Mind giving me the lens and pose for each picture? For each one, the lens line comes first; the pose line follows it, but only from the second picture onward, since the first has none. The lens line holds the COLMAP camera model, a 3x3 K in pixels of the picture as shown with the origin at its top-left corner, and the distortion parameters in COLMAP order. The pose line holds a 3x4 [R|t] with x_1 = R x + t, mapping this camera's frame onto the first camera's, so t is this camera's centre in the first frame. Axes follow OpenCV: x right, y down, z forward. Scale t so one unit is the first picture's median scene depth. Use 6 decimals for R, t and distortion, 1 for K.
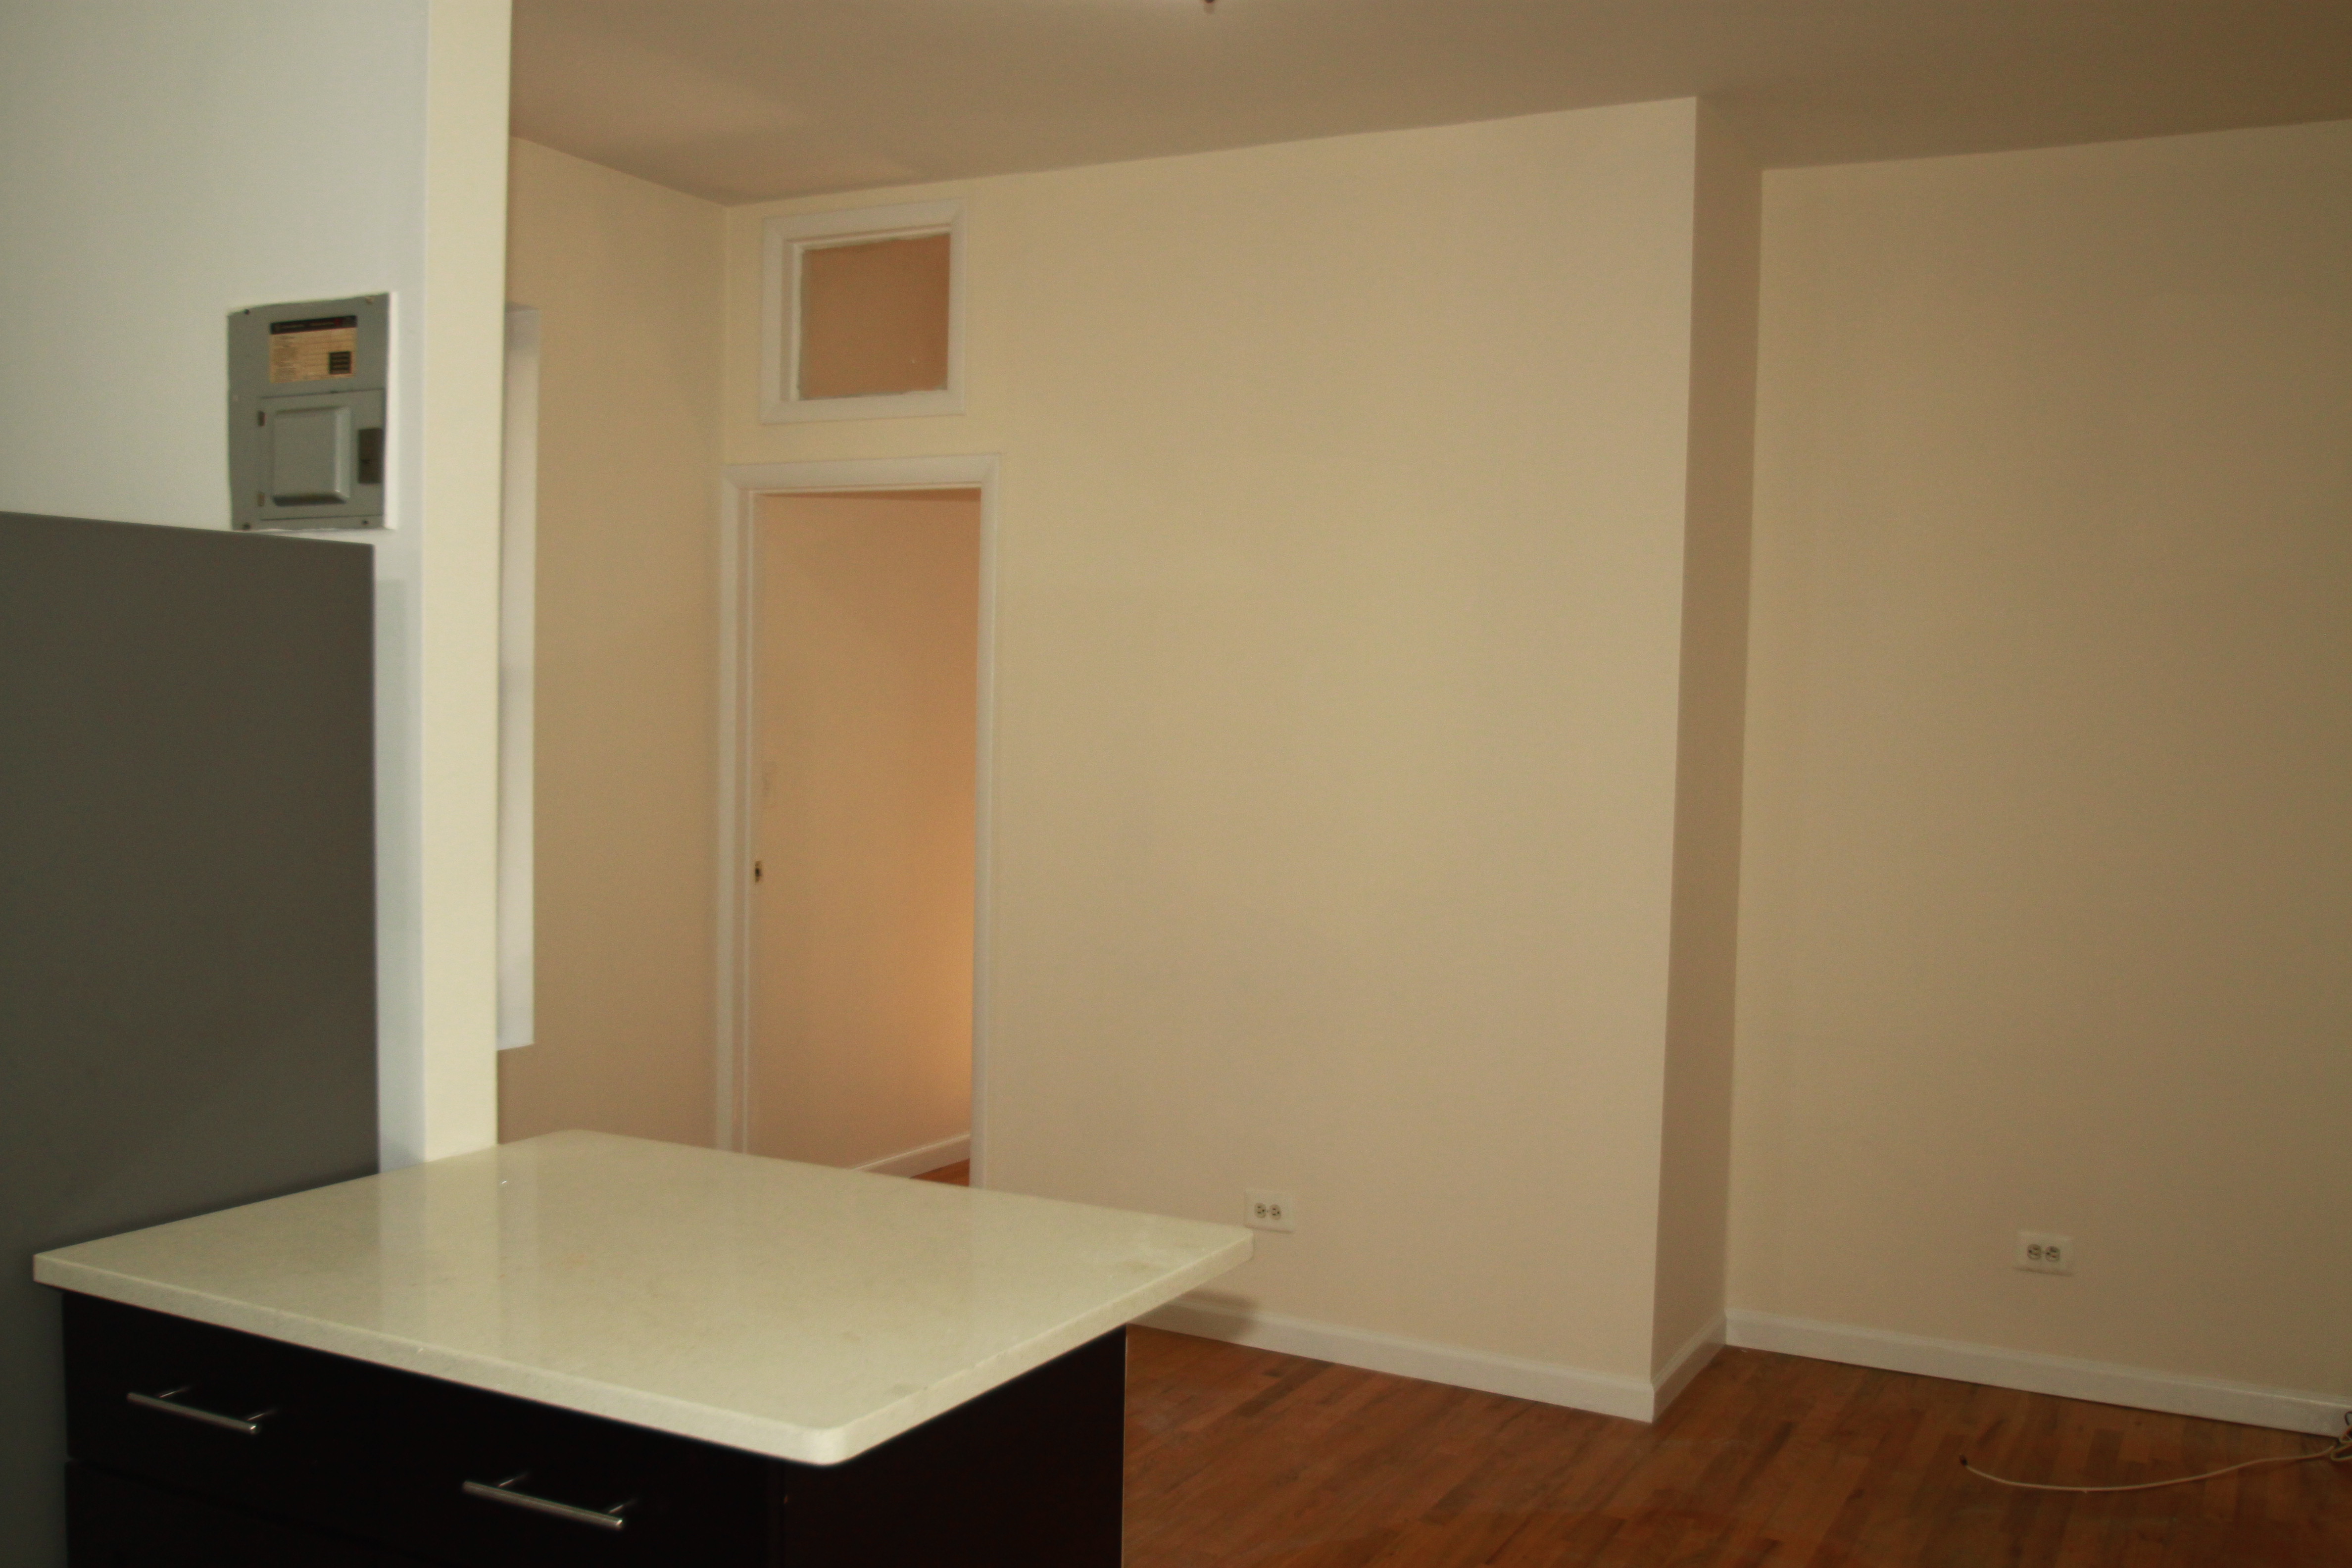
lens RADIAL K [[2130.8, 0, 1176.0], [0, 2130.8, 784.0], [0, 0, 1]] dist [-0.004675, -0.007398]
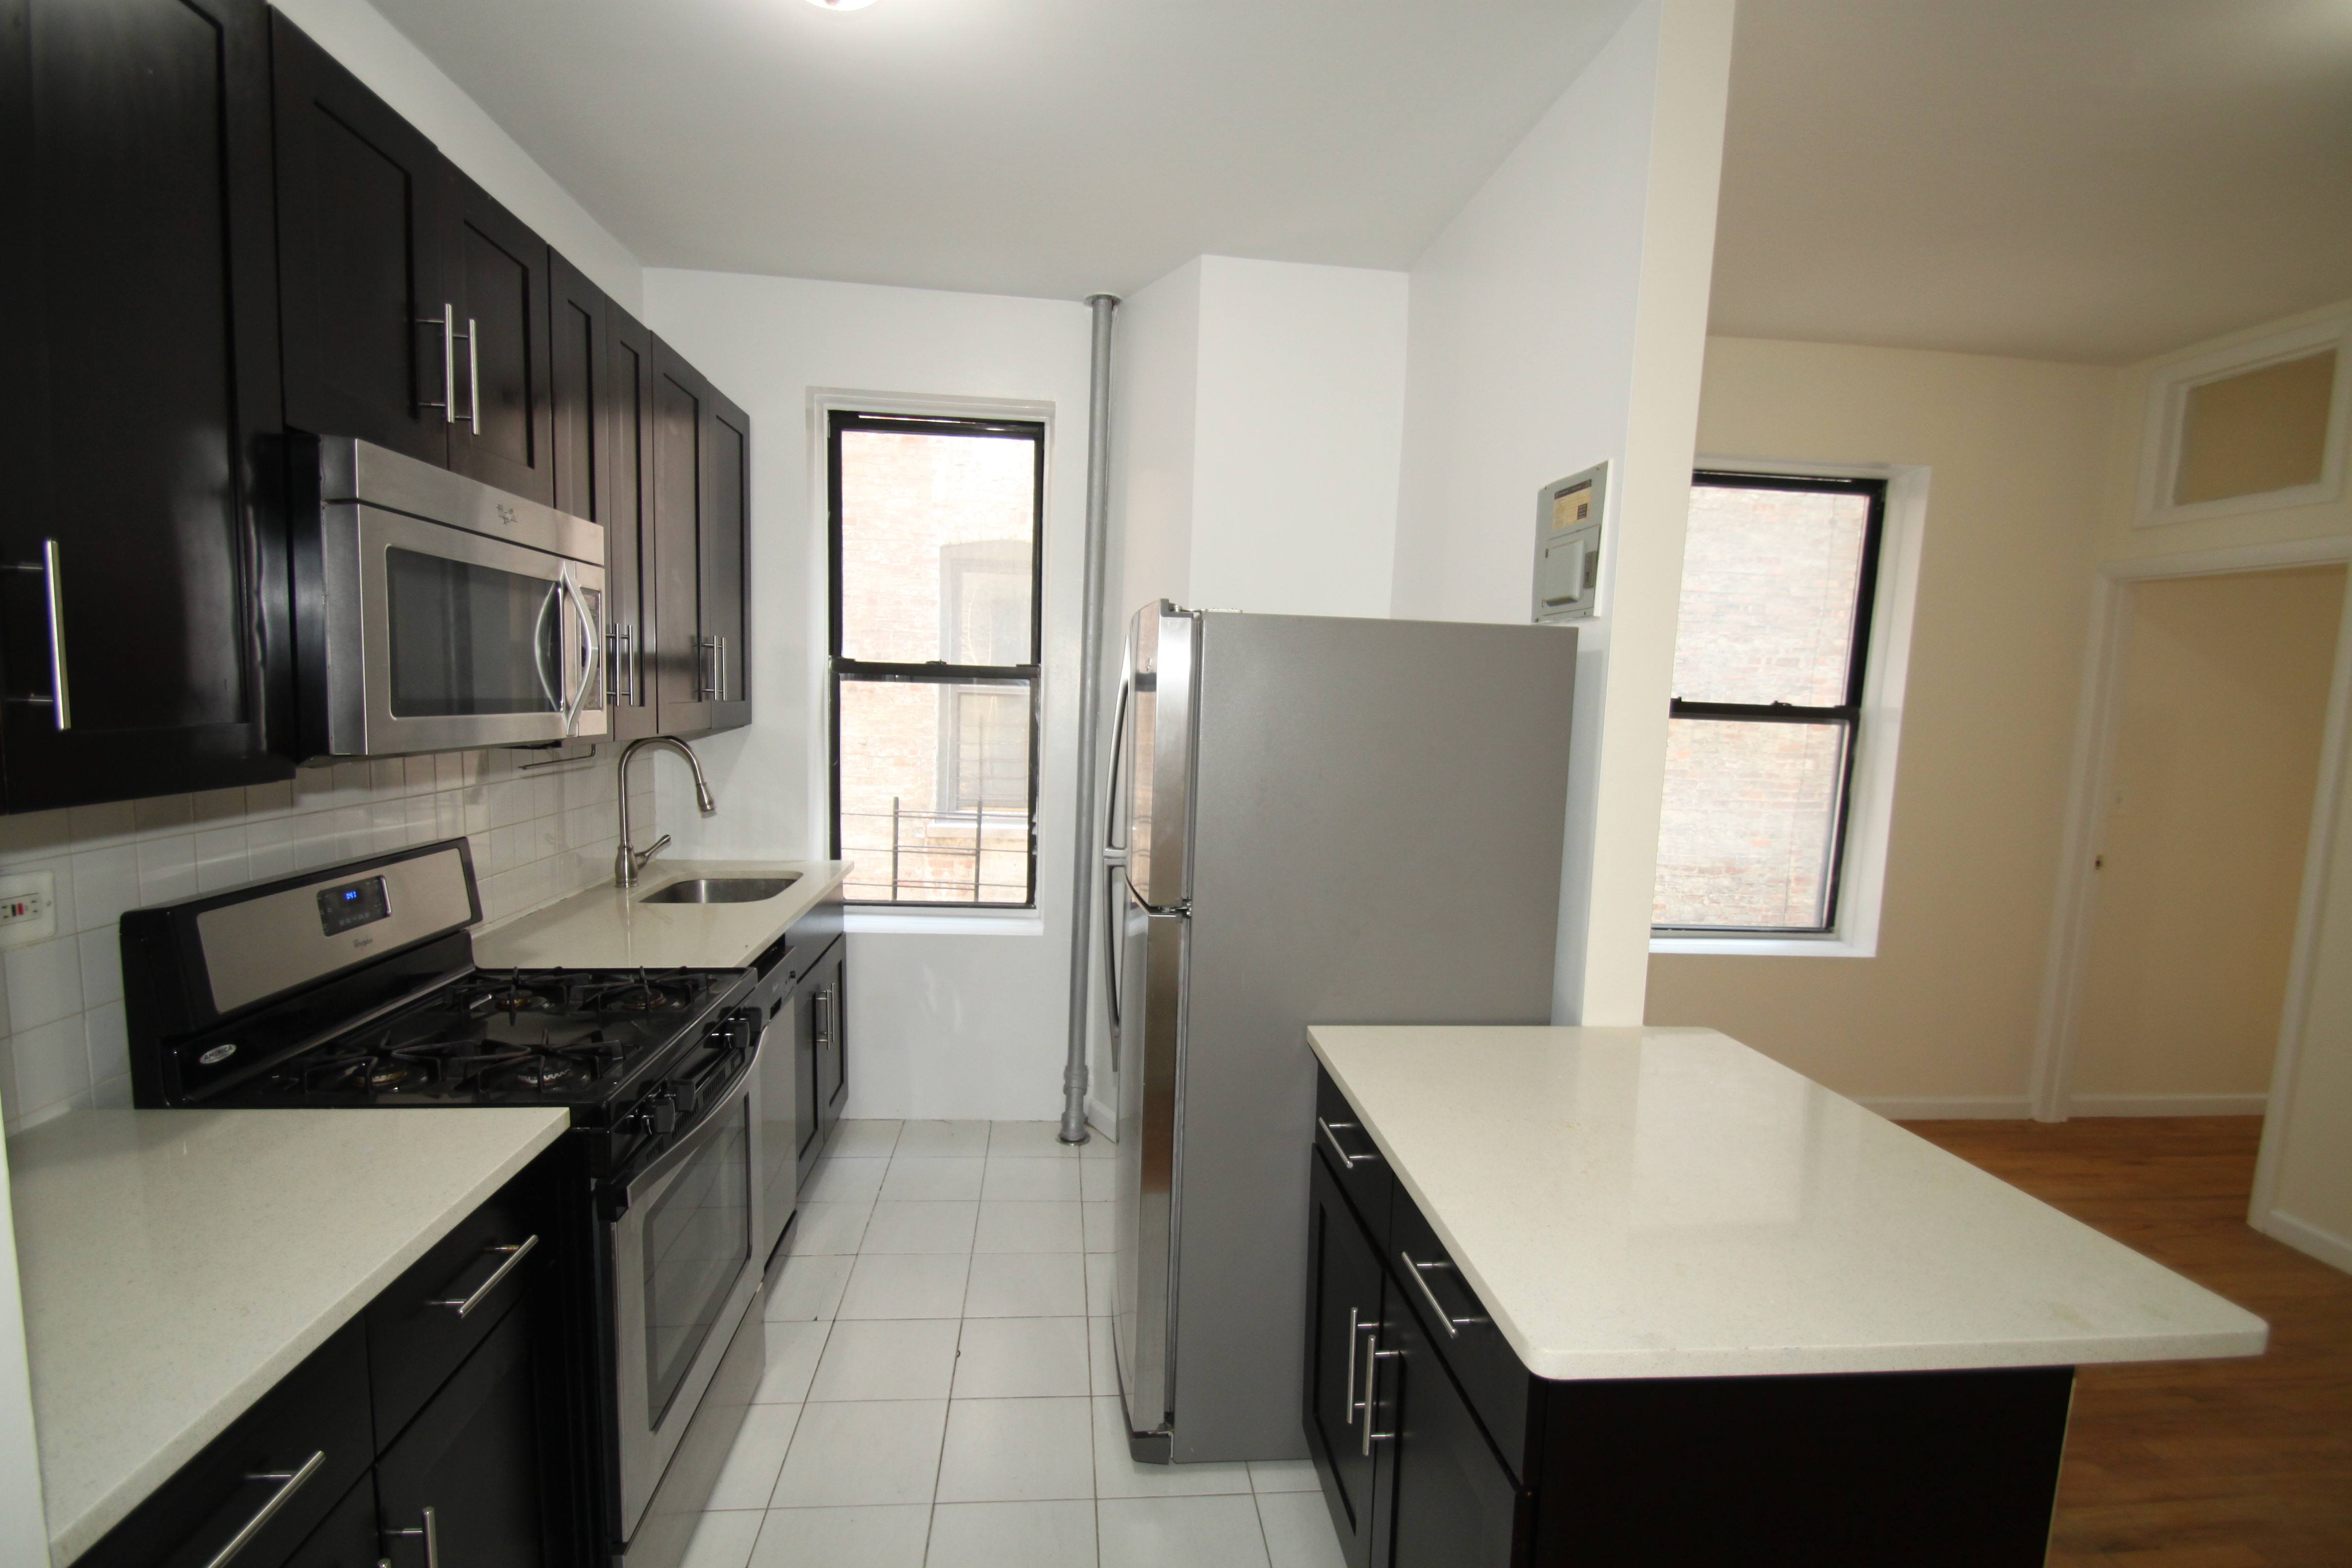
lens RADIAL K [[1103.4, 0, 1169.3], [0, 1103.4, 798.6], [0, 0, 1]] dist [0.000730, -0.010035]
pose [[0.550730, 0.086706, -0.830168, 0.129930], [-0.060606, 0.996119, 0.063832, -0.020073], [0.832480, 0.015159, 0.553848, 0.291479]]
